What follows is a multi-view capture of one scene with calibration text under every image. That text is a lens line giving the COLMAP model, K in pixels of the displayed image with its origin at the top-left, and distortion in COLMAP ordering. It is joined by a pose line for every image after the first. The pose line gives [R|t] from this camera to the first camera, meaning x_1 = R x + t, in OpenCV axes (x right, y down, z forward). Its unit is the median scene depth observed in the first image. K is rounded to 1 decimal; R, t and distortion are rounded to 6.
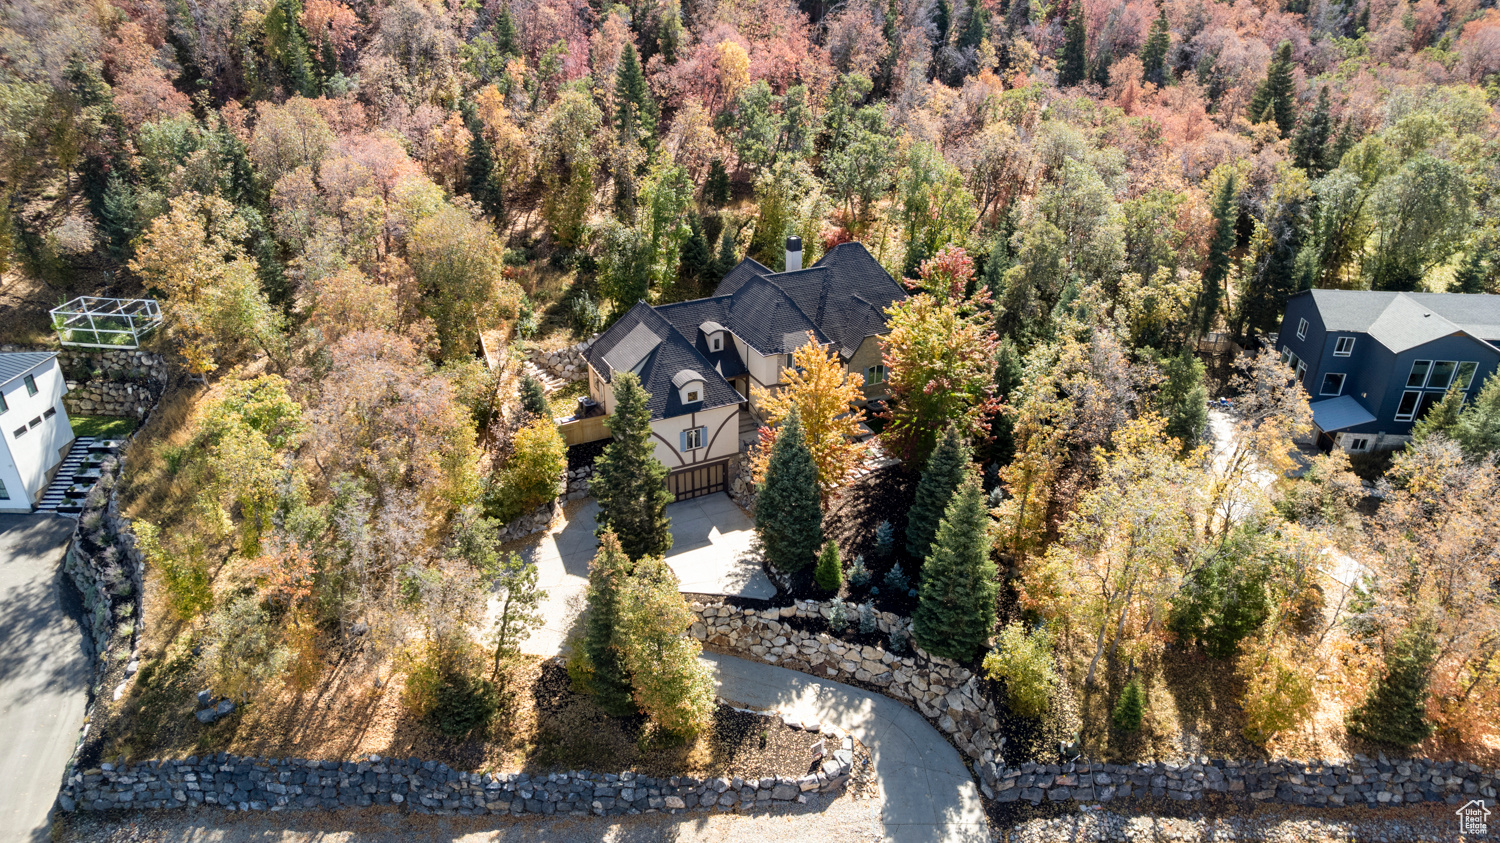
lens RADIAL K [[962.0, 0, 754.0], [0, 962.0, 425.2], [0, 0, 1]] dist [-0.080734, 0.075959]
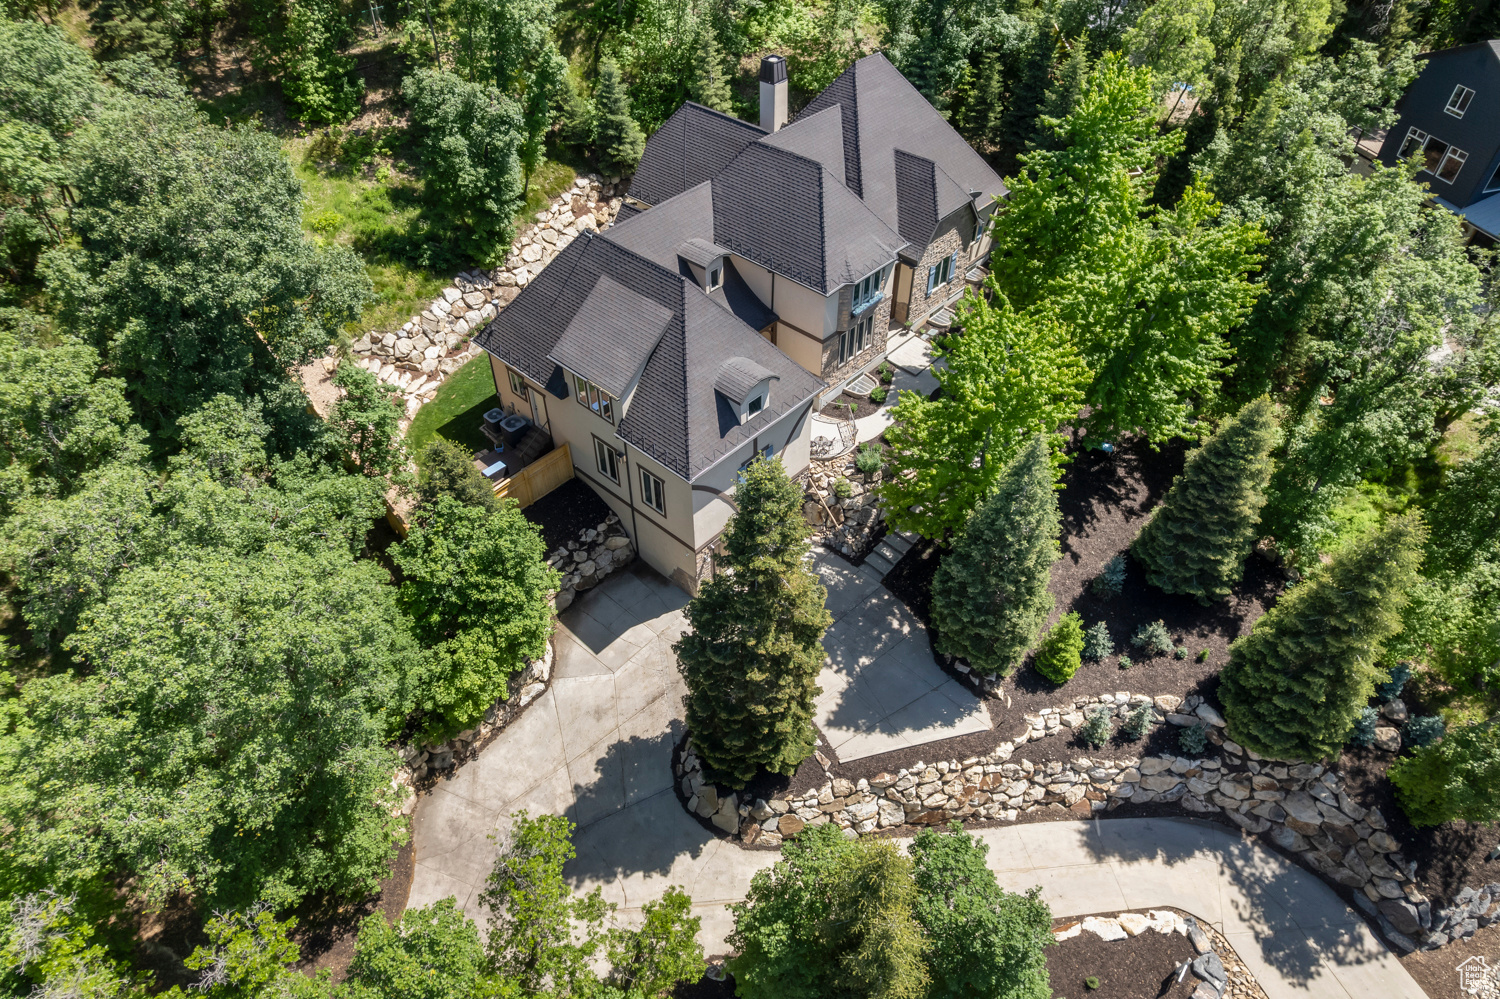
lens RADIAL K [[958.5, 0, 753.2], [0, 958.5, 506.6], [0, 0, 1]] dist [-0.080664, 0.072891]
pose [[0.936435, -0.251489, 0.244629, -0.238199], [0.166281, 0.932116, 0.321731, -0.170651], [-0.308934, -0.260603, 0.914683, 0.536030]]
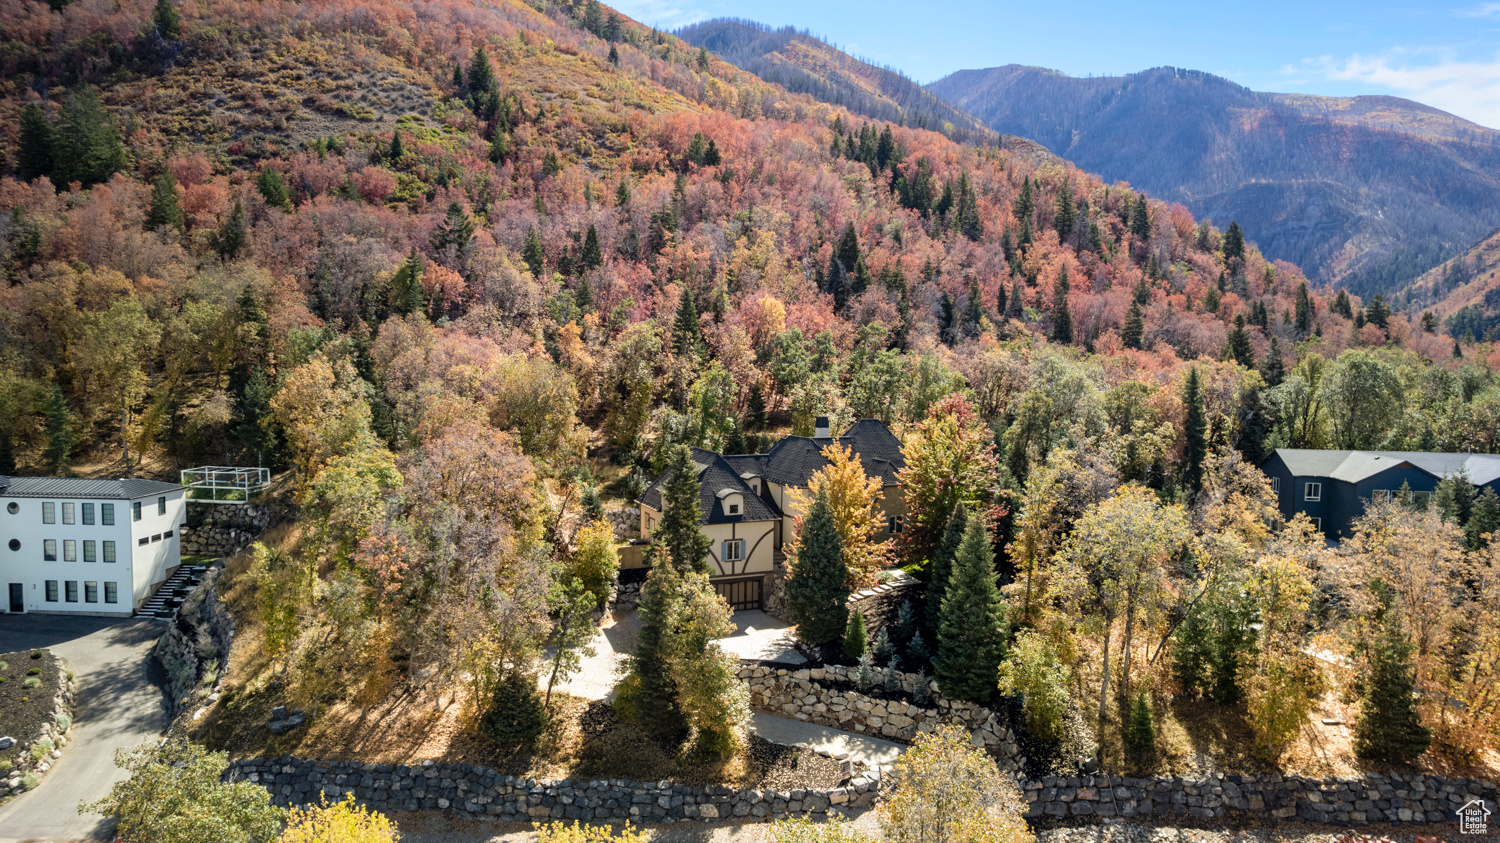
lens RADIAL K [[962.0, 0, 754.0], [0, 962.0, 425.2], [0, 0, 1]] dist [-0.080734, 0.075959]
pose [[0.999403, 0.009498, -0.033206, -0.003348], [-0.021661, 0.921217, -0.388445, 0.357523], [0.026901, 0.388933, 0.920873, -0.101942]]
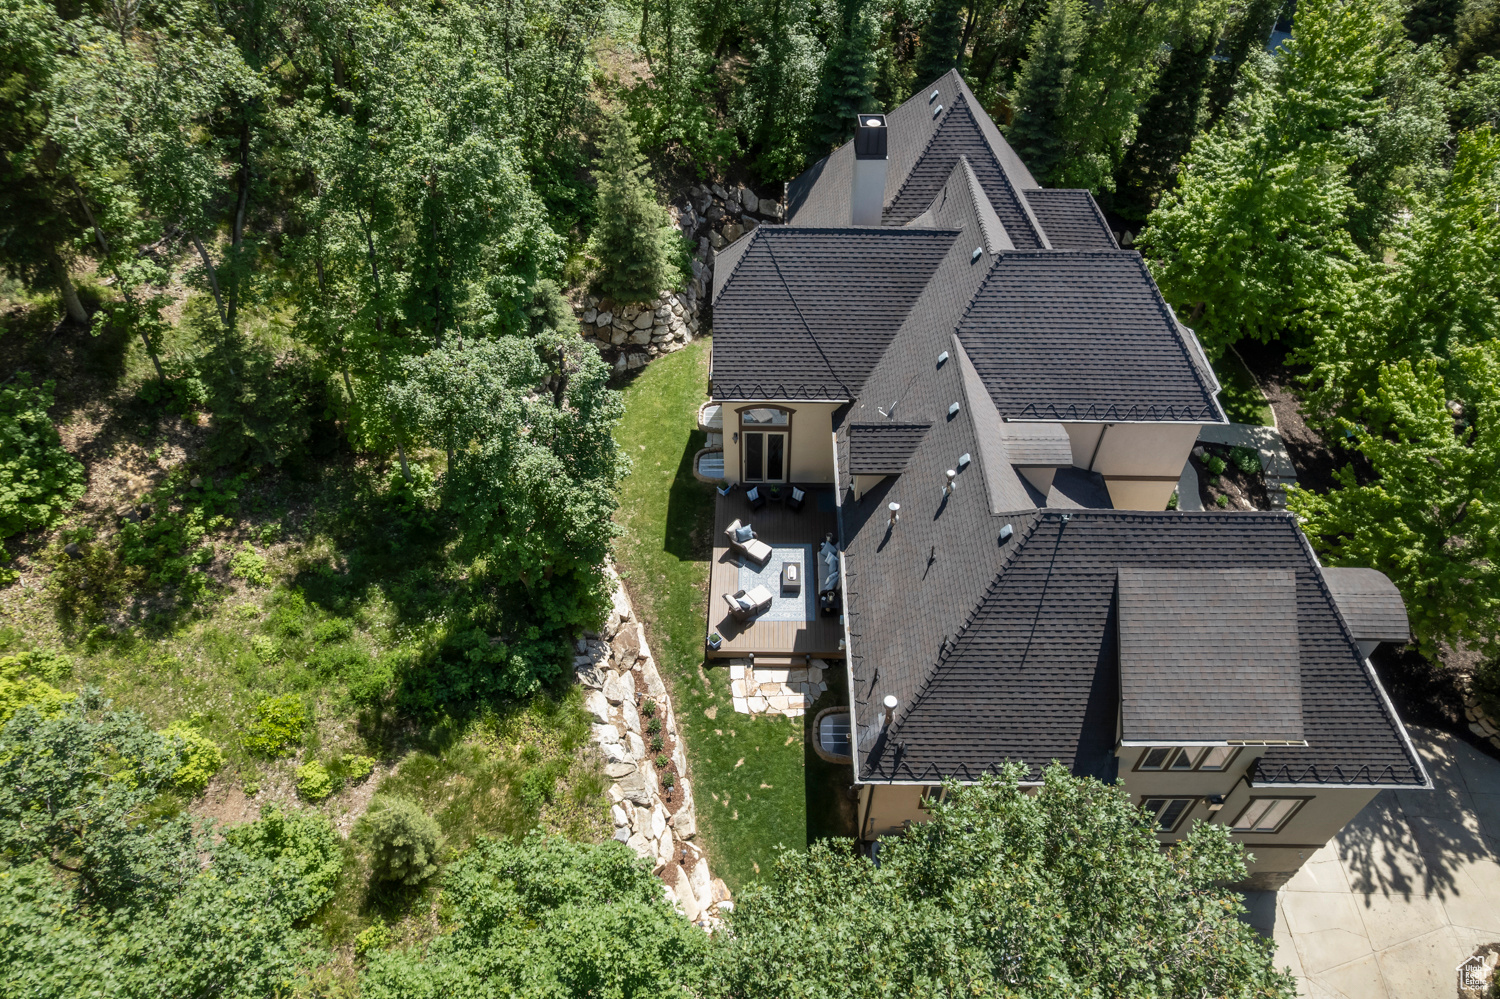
lens RADIAL K [[958.5, 0, 753.2], [0, 958.5, 506.6], [0, 0, 1]] dist [-0.080664, 0.072891]
pose [[0.467864, -0.647695, 0.601327, -0.404500], [0.402480, 0.761886, 0.507483, -0.383489], [-0.786837, 0.004589, 0.617144, 1.067576]]
